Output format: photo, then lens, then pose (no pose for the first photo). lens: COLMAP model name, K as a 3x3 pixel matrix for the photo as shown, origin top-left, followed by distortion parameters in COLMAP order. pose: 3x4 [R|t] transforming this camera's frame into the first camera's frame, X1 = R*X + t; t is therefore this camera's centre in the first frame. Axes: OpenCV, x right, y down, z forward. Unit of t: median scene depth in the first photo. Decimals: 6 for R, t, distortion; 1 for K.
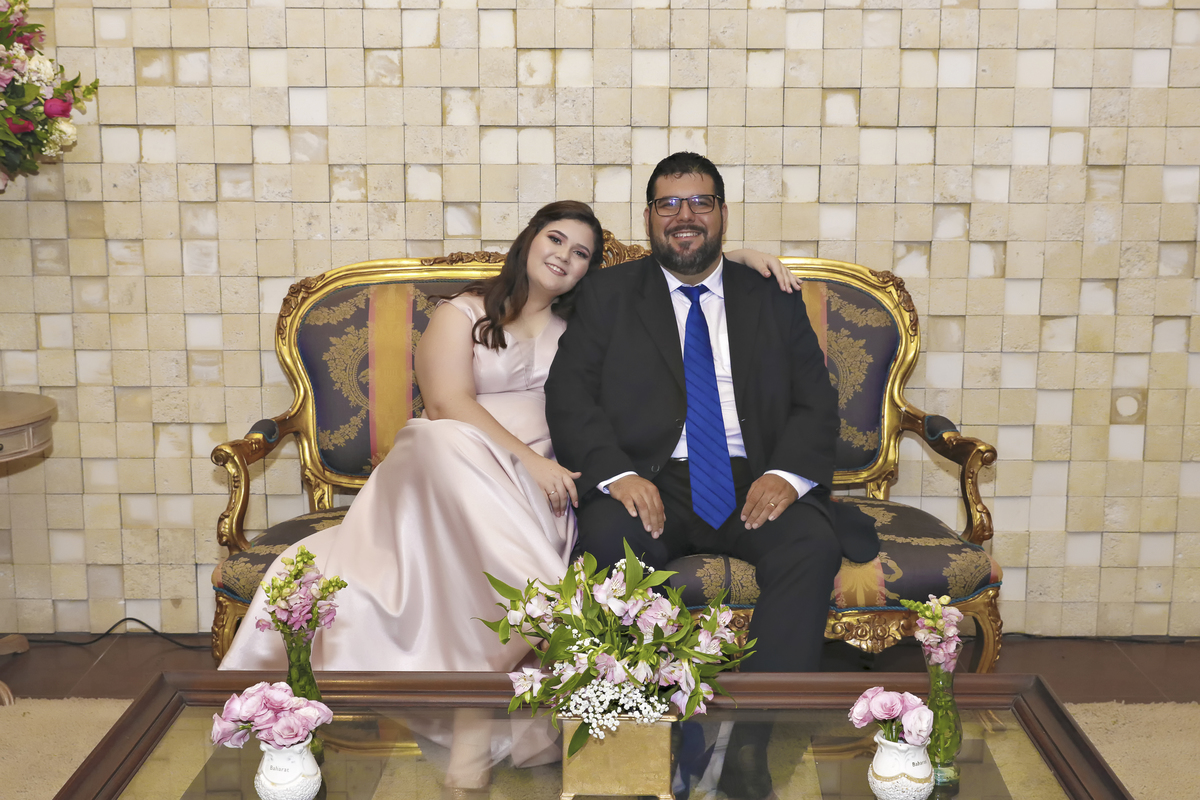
lens RADIAL K [[1602.5, 0, 600.0], [0, 1602.5, 400.0], [0, 0, 1]] dist [0.043072, -0.074418]
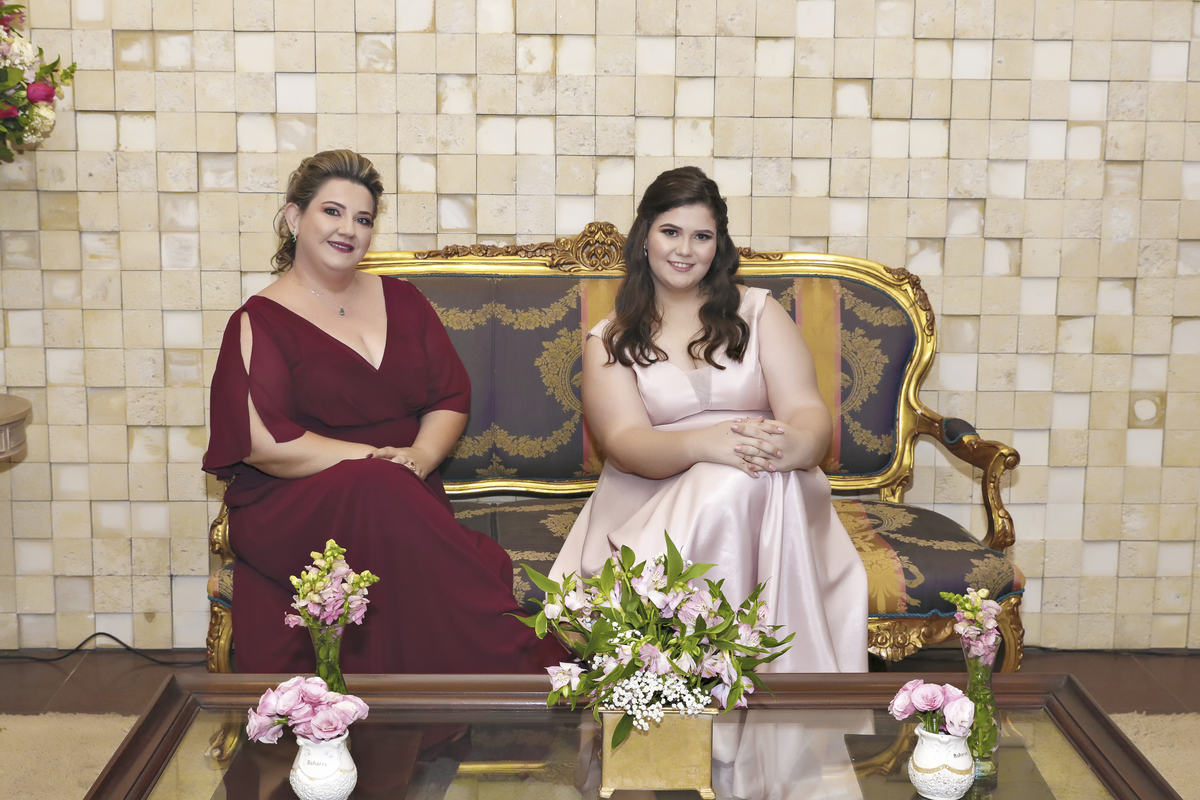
lens RADIAL K [[1784.9, 0, 600.0], [0, 1784.9, 400.0], [0, 0, 1]] dist [0.012057, -0.008365]
pose [[0.999333, 0.002071, 0.036455, -0.039950], [-0.001640, 0.999928, -0.011846, 0.011581], [-0.036477, 0.011778, 0.999265, -0.062379]]
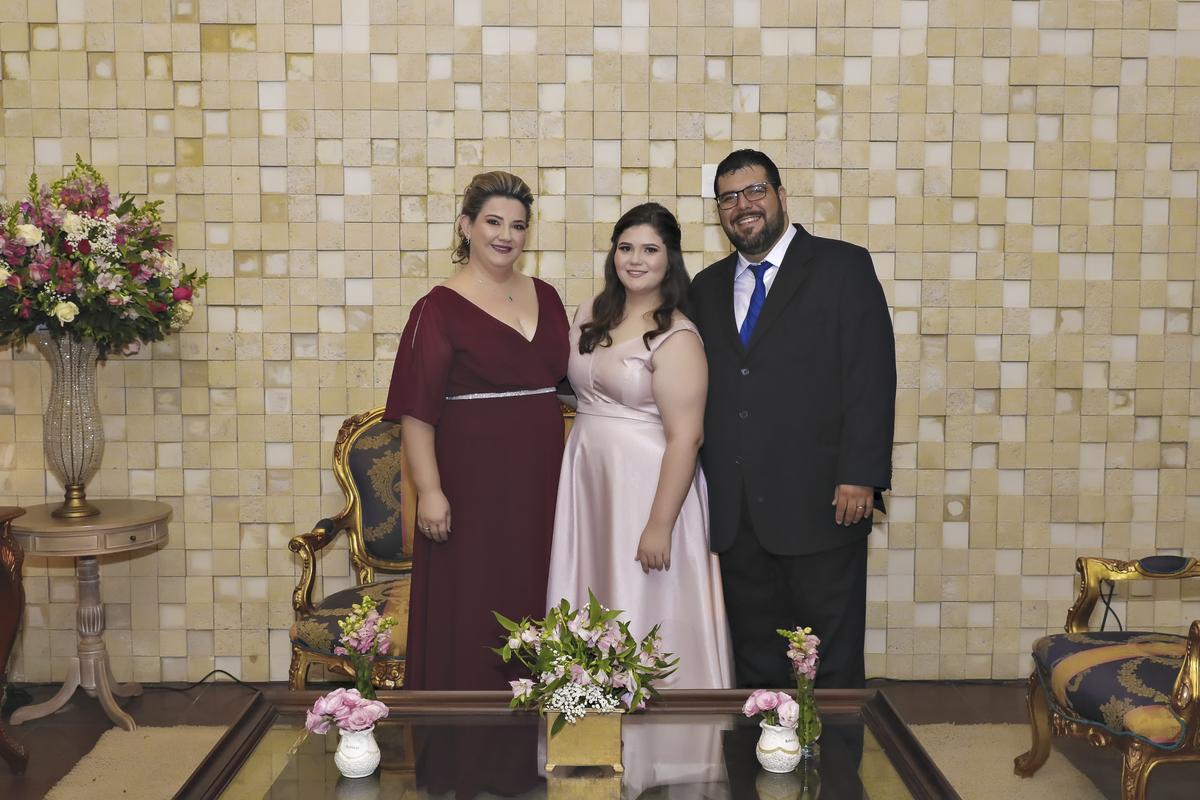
lens RADIAL K [[1351.7, 0, 600.0], [0, 1351.7, 400.0], [0, 0, 1]] dist [0.007764, -0.010894]
pose [[0.999715, -0.001033, 0.023836, -0.002476], [0.003240, 0.995685, -0.092741, 0.018400], [-0.023637, 0.092792, 0.995405, -0.153349]]
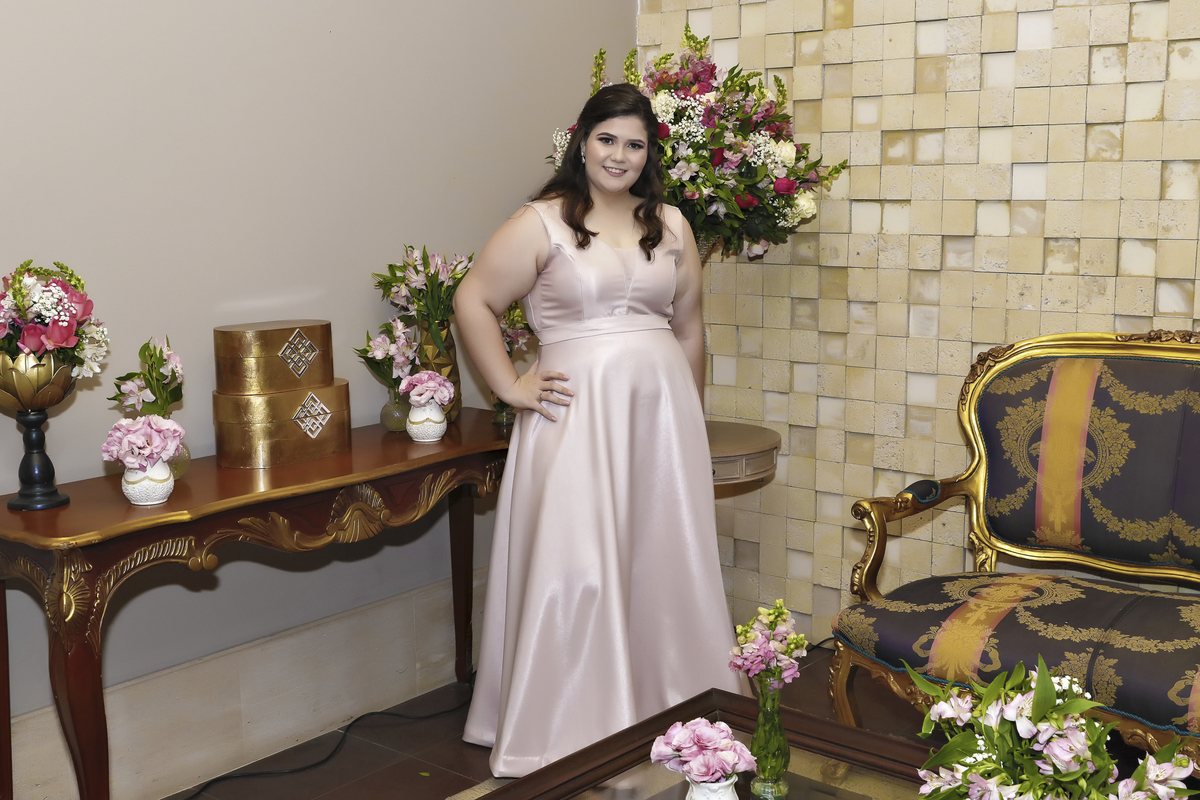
lens RADIAL K [[1367.3, 0, 602.0], [0, 1367.3, 386.8], [0, 0, 1]] dist [-0.007981, -0.012252]
pose [[0.771458, 0.085562, -0.630501, 0.171626], [-0.103437, 0.994600, 0.008410, -0.030578], [0.627816, 0.058729, 0.776143, 0.154581]]
